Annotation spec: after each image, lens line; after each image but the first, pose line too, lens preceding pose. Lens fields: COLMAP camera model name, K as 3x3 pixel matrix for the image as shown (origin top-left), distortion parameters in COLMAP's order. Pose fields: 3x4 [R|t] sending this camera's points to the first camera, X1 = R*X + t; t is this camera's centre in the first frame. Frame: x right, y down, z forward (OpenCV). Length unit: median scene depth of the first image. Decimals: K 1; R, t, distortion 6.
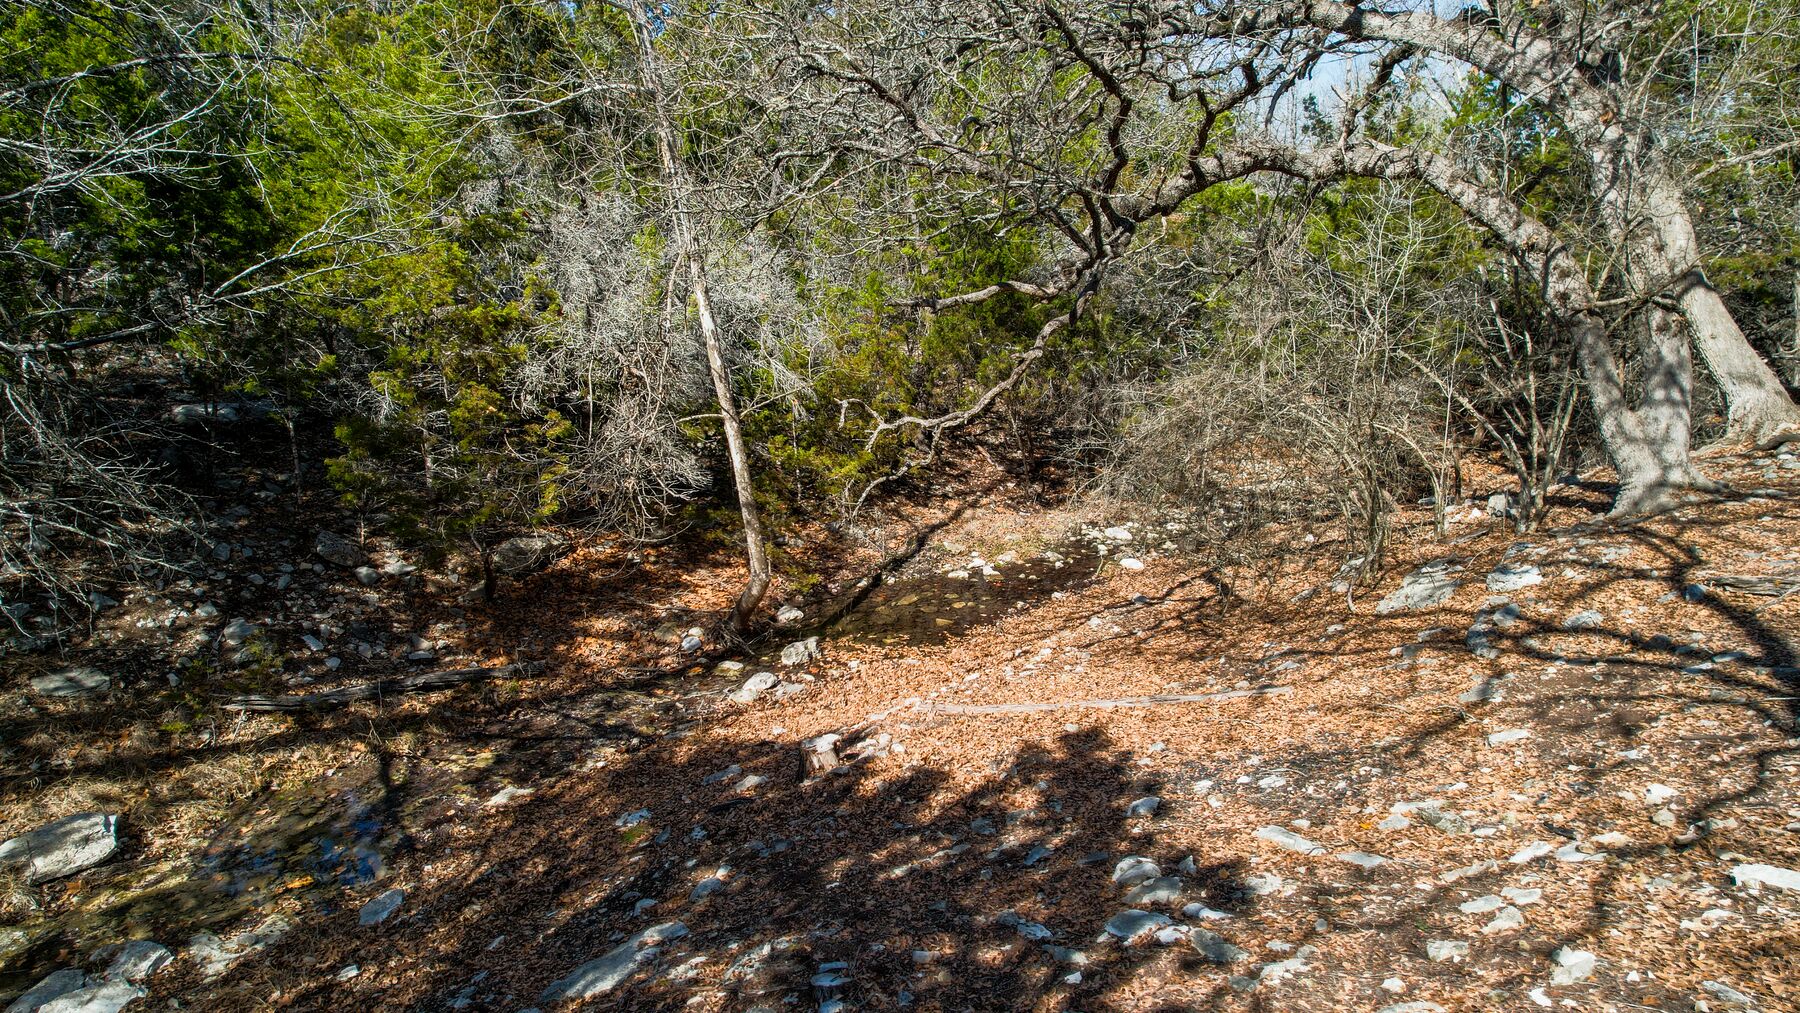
lens RADIAL K [[1156.3, 0, 895.0], [0, 1156.3, 533.0], [0, 0, 1]] dist [-0.086616, 0.084456]
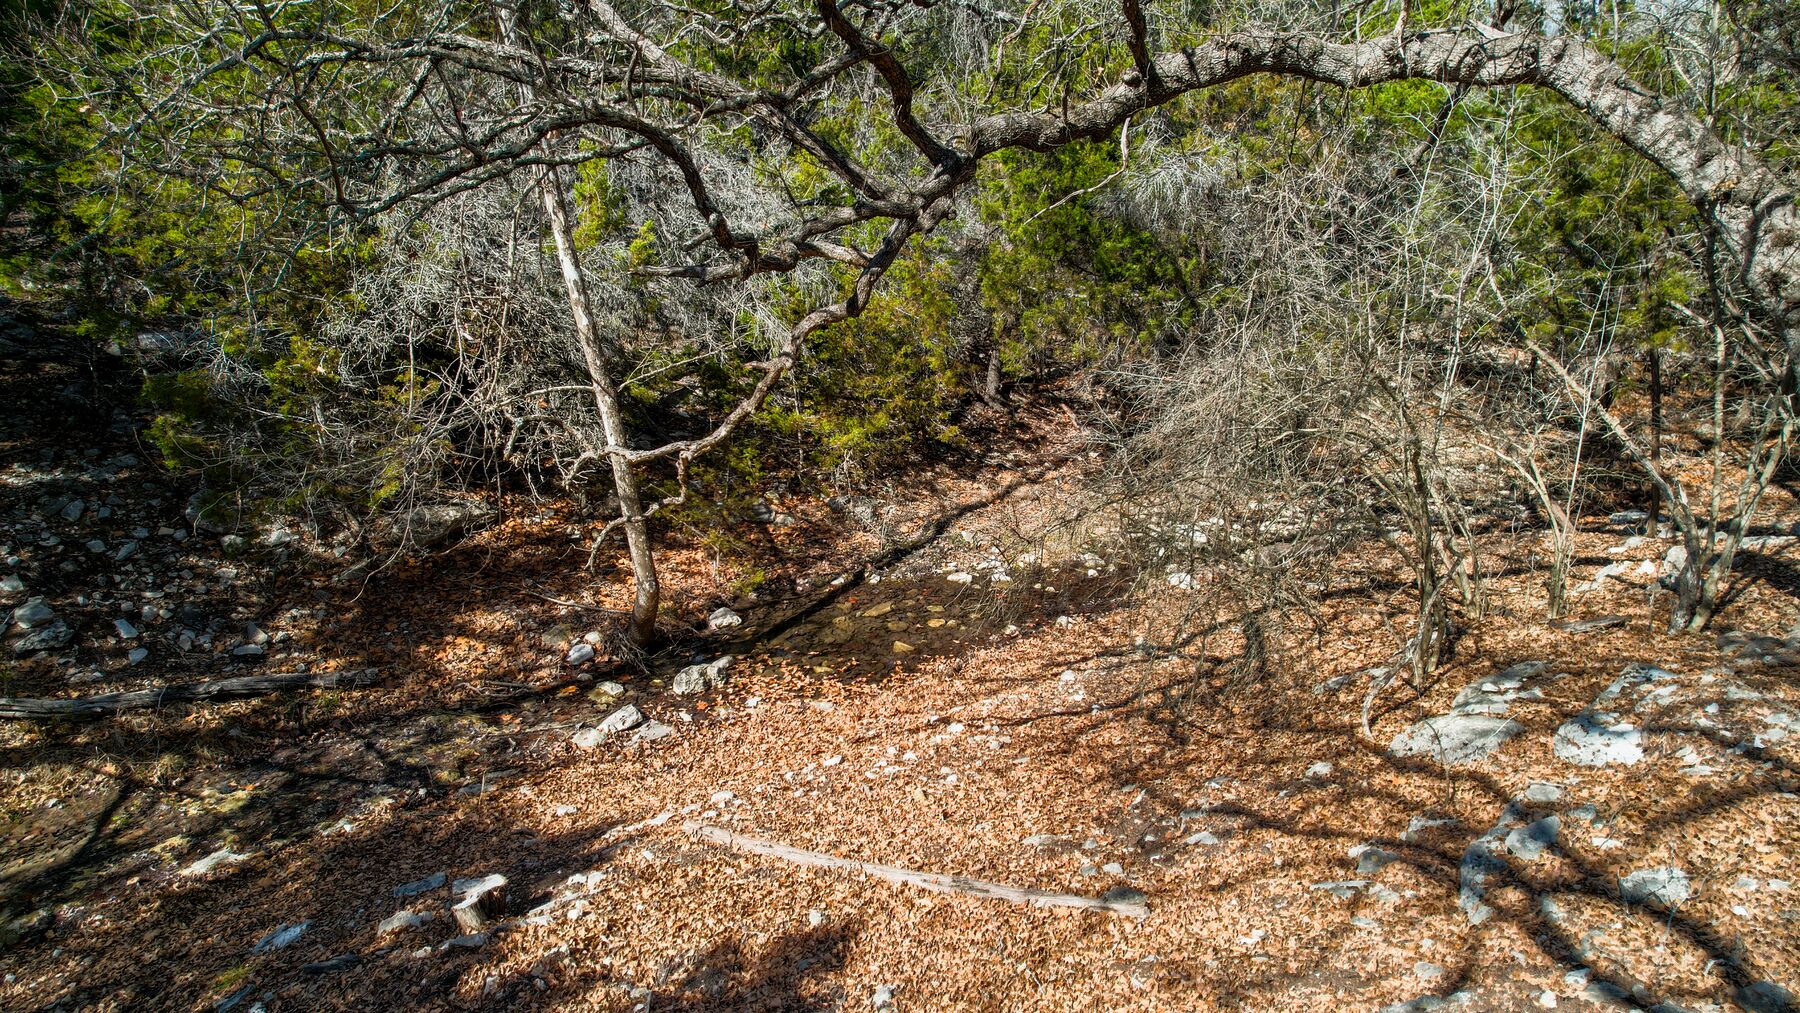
lens RADIAL K [[1156.3, 0, 895.0], [0, 1156.3, 533.0], [0, 0, 1]] dist [-0.086616, 0.084456]
pose [[0.977450, 0.076849, -0.196685, 0.220159], [-0.060998, 0.994476, 0.085425, -0.082166], [0.202163, -0.071501, 0.976738, 0.252640]]
